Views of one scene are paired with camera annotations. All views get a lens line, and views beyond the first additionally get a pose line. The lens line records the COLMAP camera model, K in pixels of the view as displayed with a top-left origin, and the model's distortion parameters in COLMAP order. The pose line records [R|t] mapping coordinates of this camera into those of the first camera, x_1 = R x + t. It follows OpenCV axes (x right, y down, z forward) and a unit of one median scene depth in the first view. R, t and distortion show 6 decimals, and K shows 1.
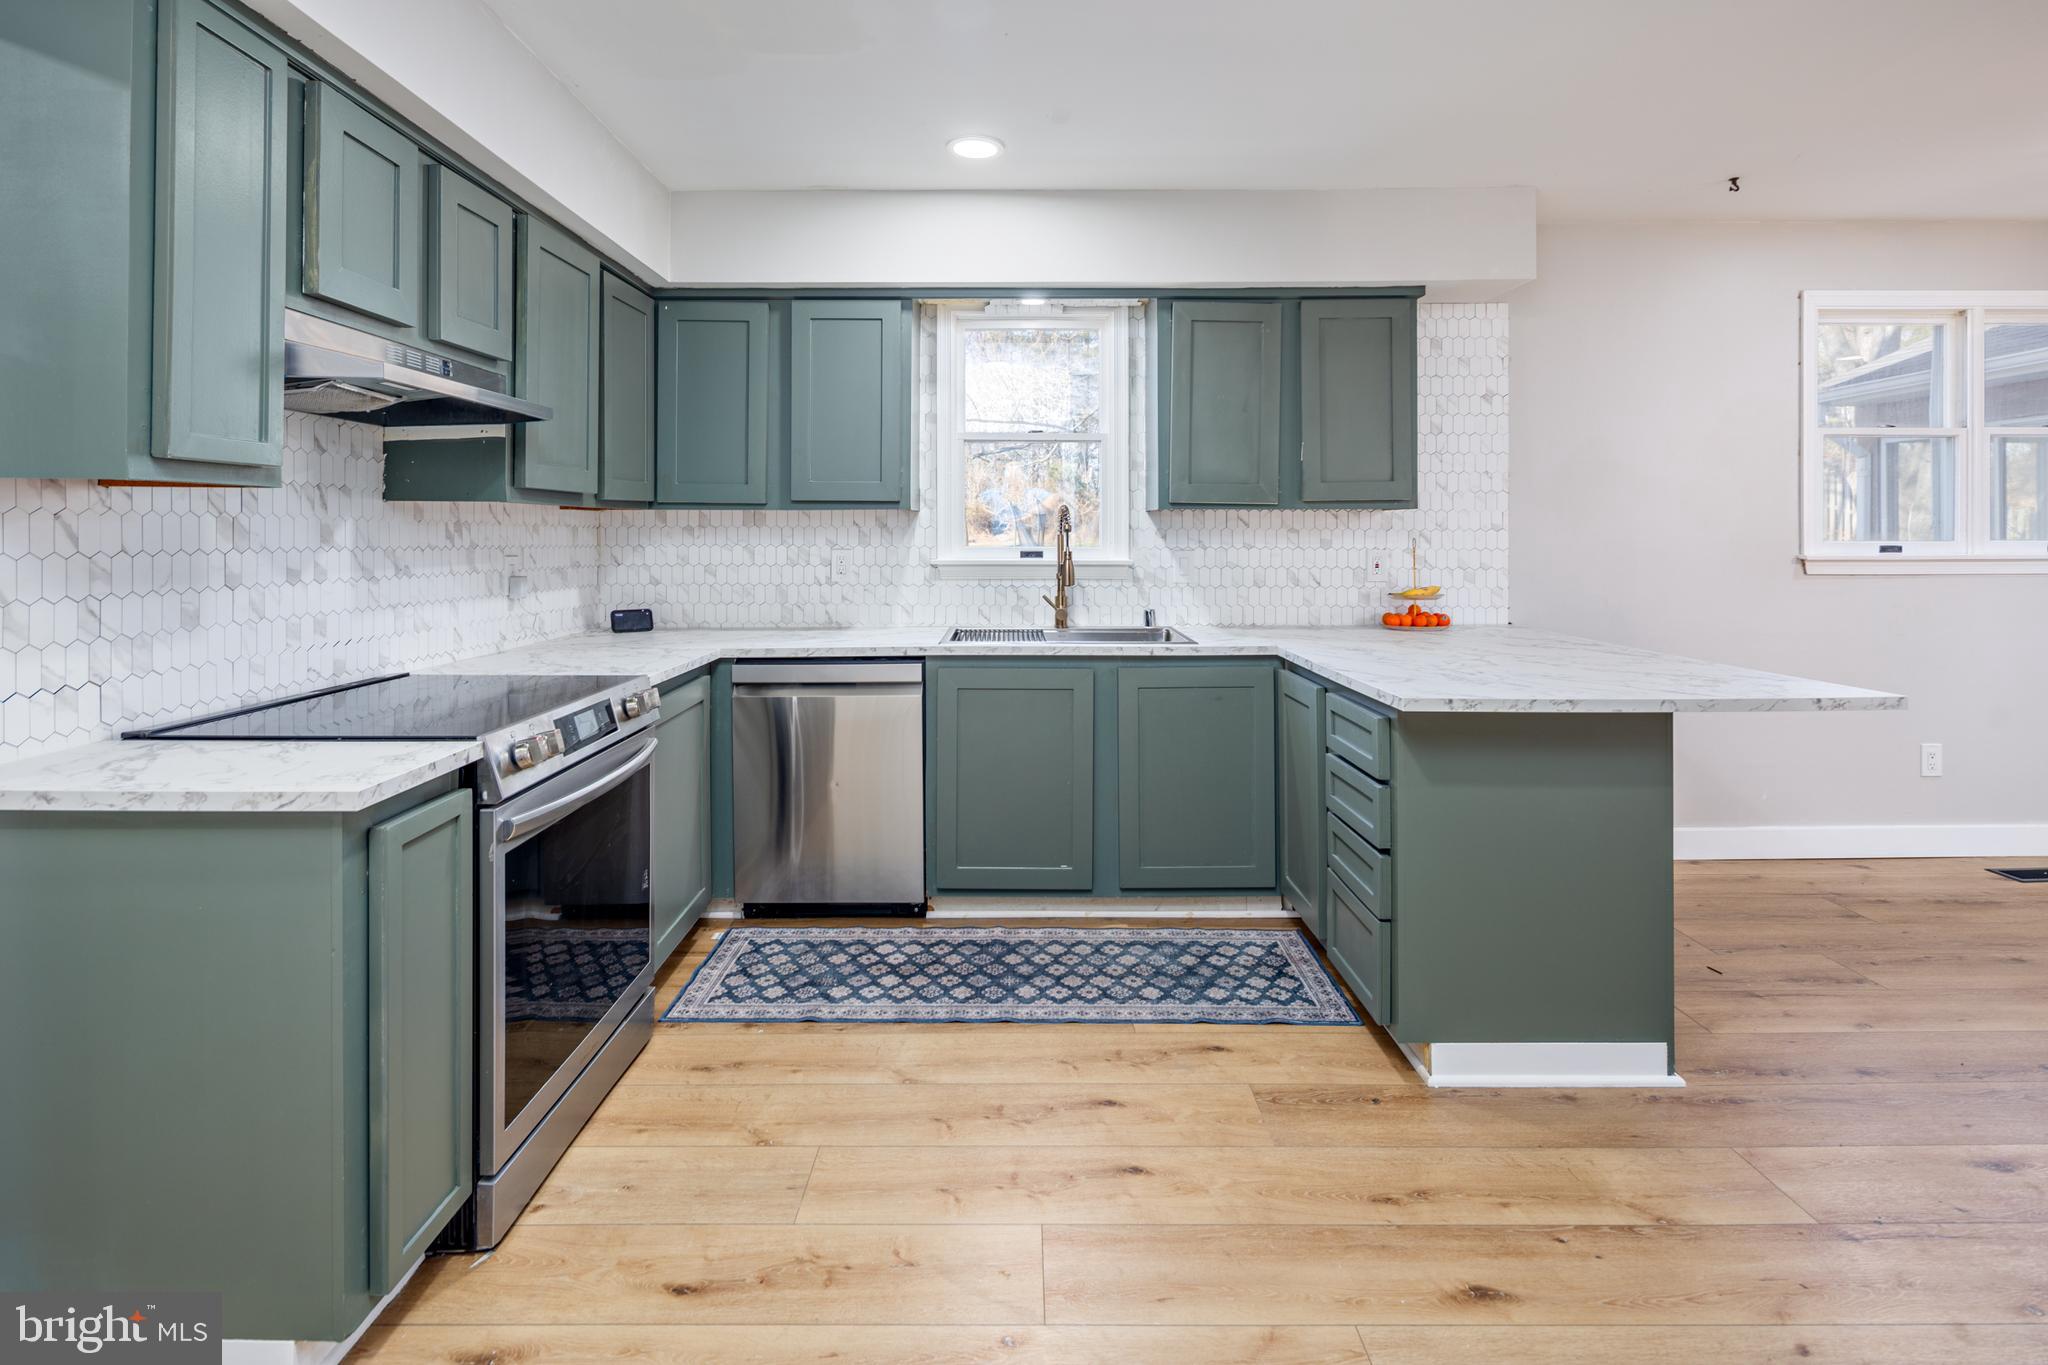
lens RADIAL K [[988.5, 0, 1006.8], [0, 988.5, 537.3], [0, 0, 1]] dist [0.004406, -0.004269]
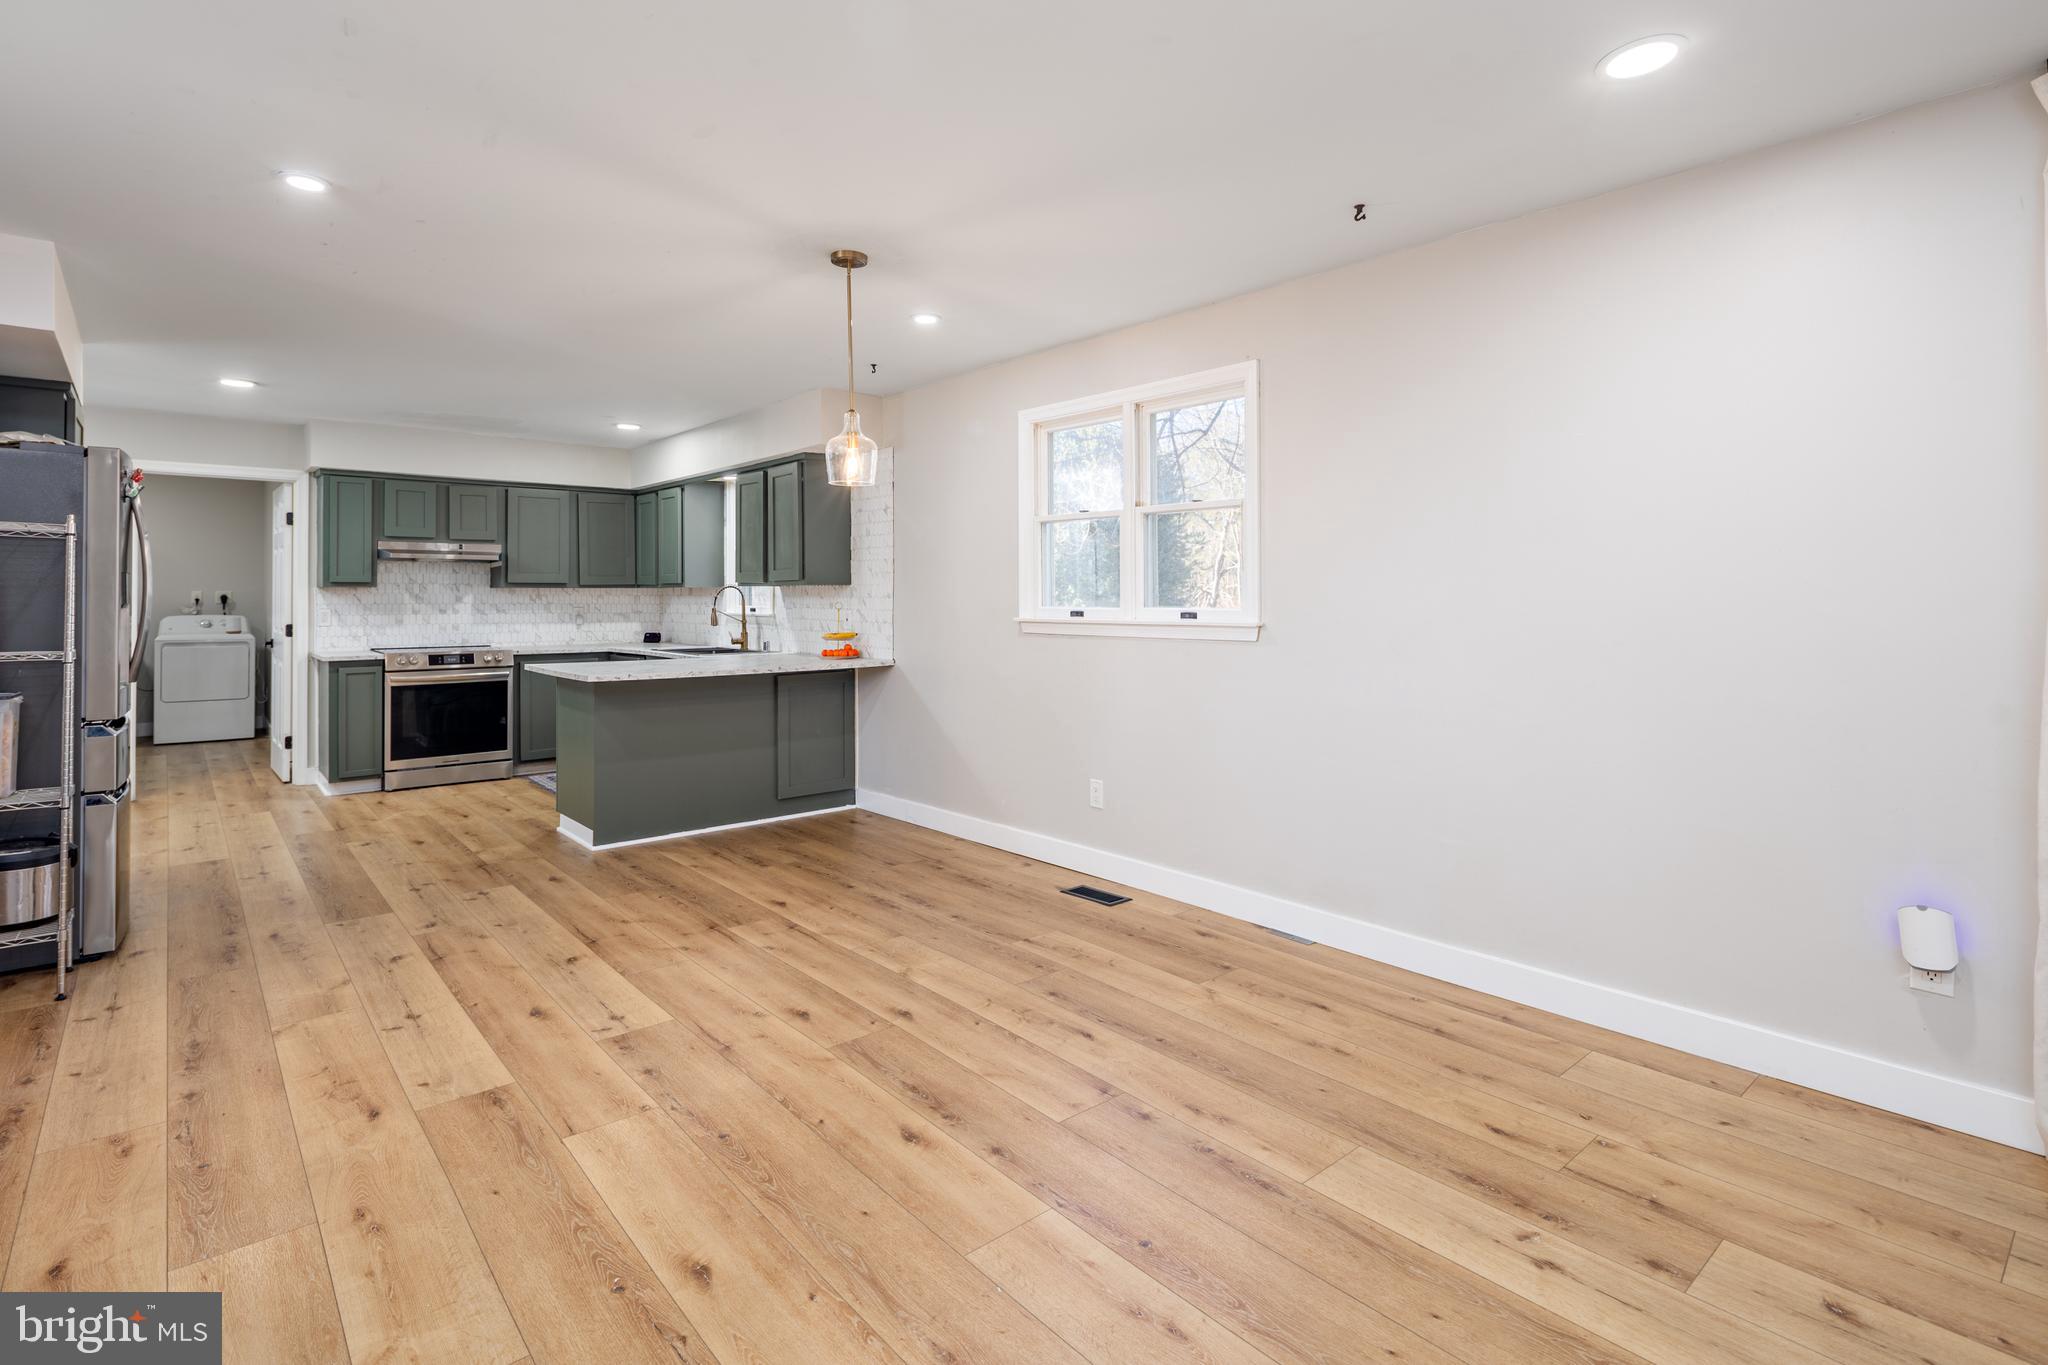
lens RADIAL K [[988.5, 0, 1022.7], [0, 988.5, 593.7], [0, 0, 1]] dist [0.004406, -0.004269]
pose [[0.657335, -0.001427, -0.753597, 1.898411], [-0.003196, 0.999984, -0.004681, -0.007124], [0.753592, 0.005485, 0.657320, 0.173299]]
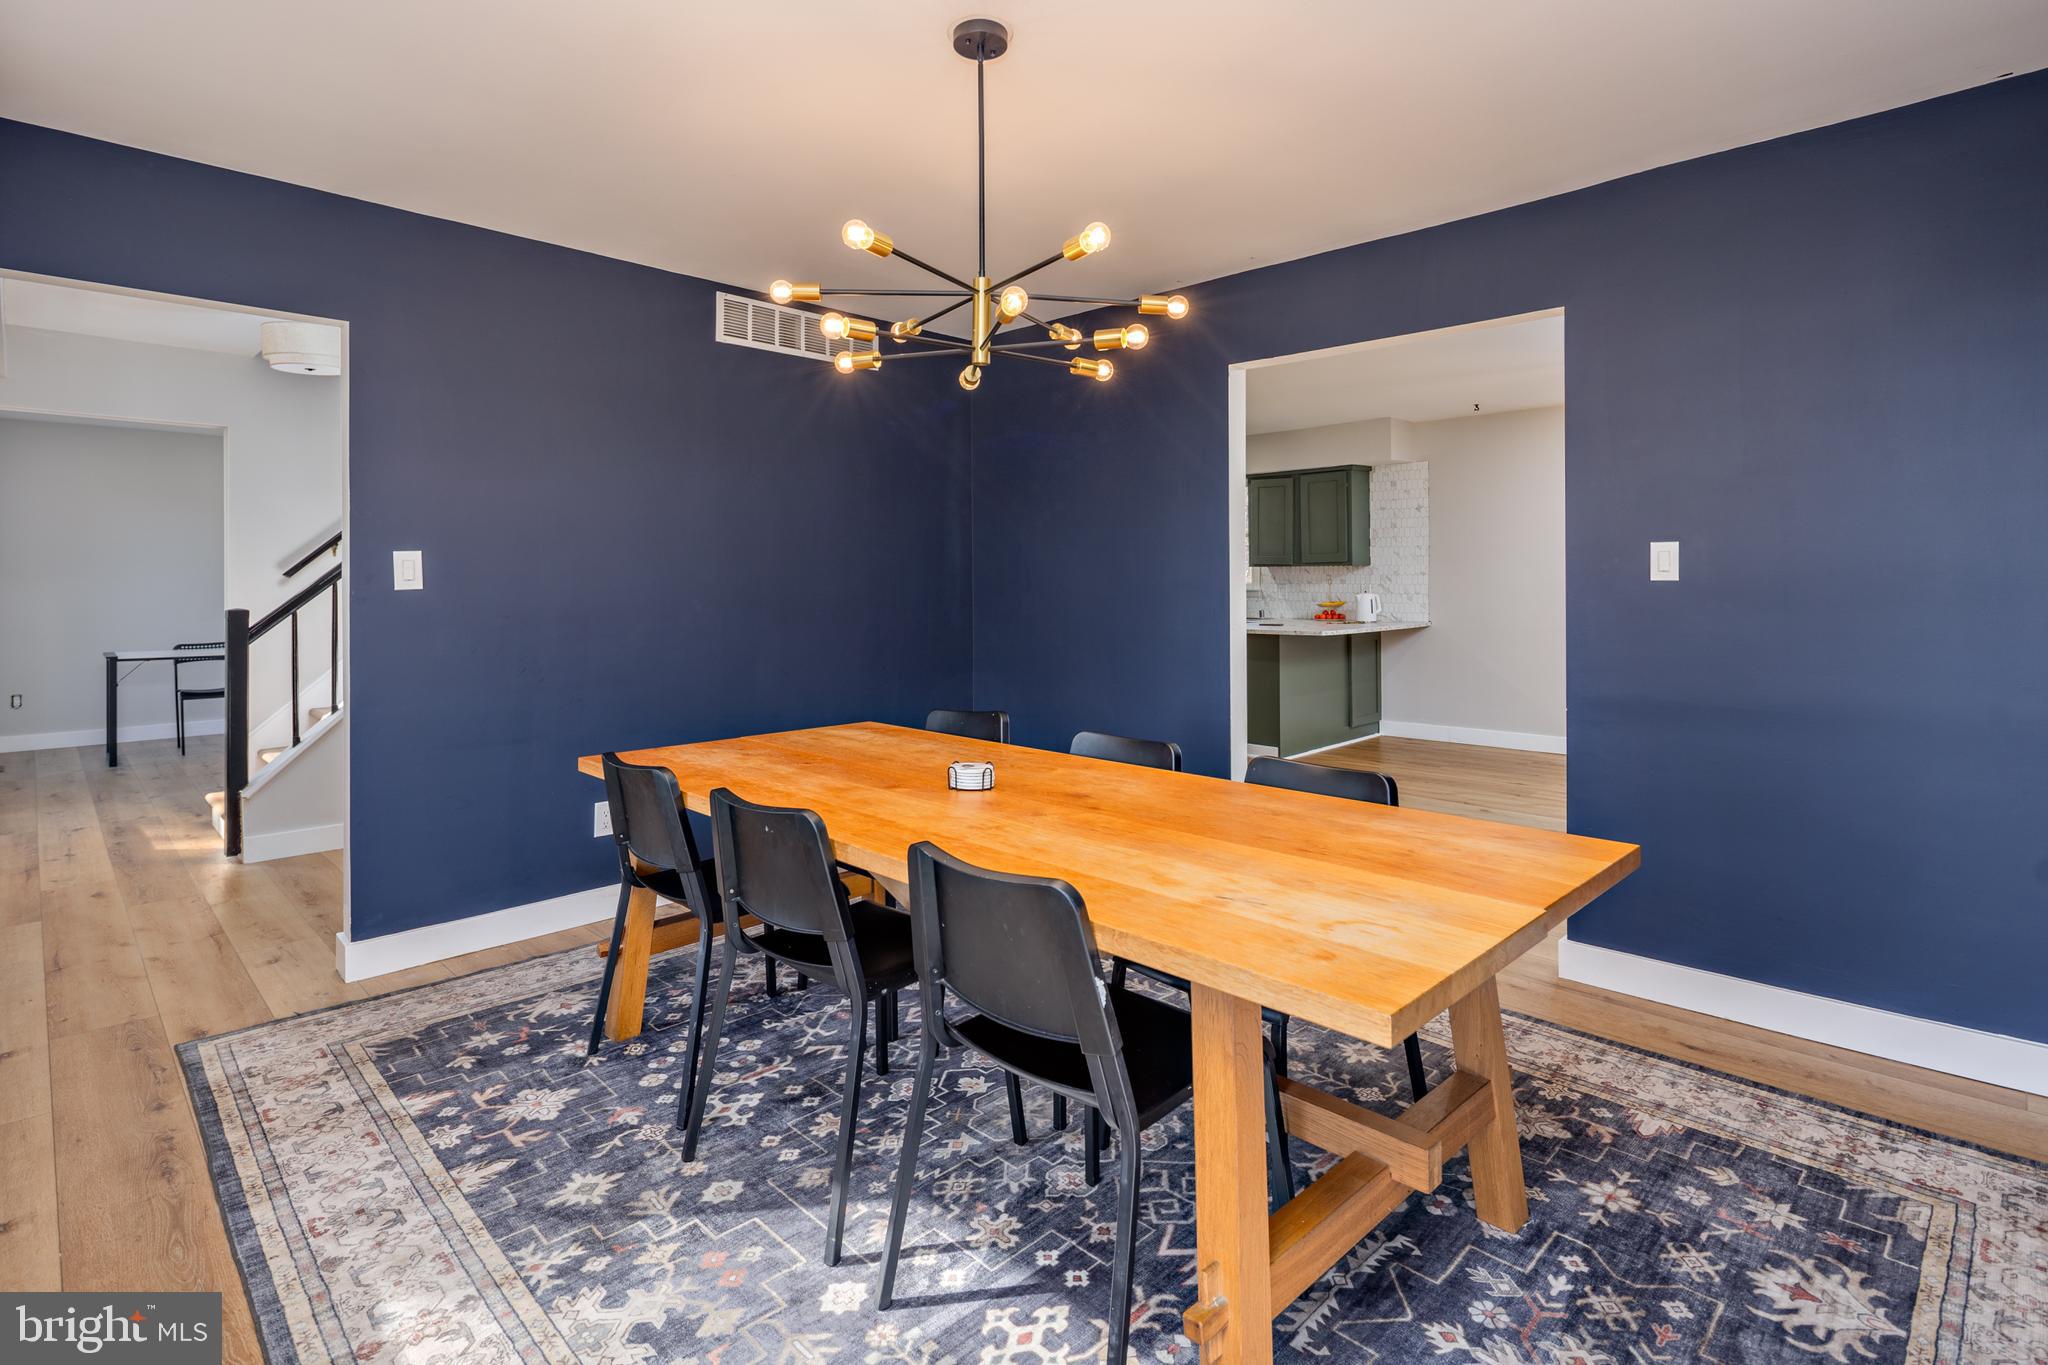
lens RADIAL K [[988.5, 0, 1038.6], [0, 988.5, 598.9], [0, 0, 1]] dist [0.004406, -0.004269]
pose [[0.714083, -0.000614, -0.700061, 1.439725], [-0.000526, 0.999999, -0.001414, 0.048458], [0.700061, 0.001378, 0.714082, -1.045033]]
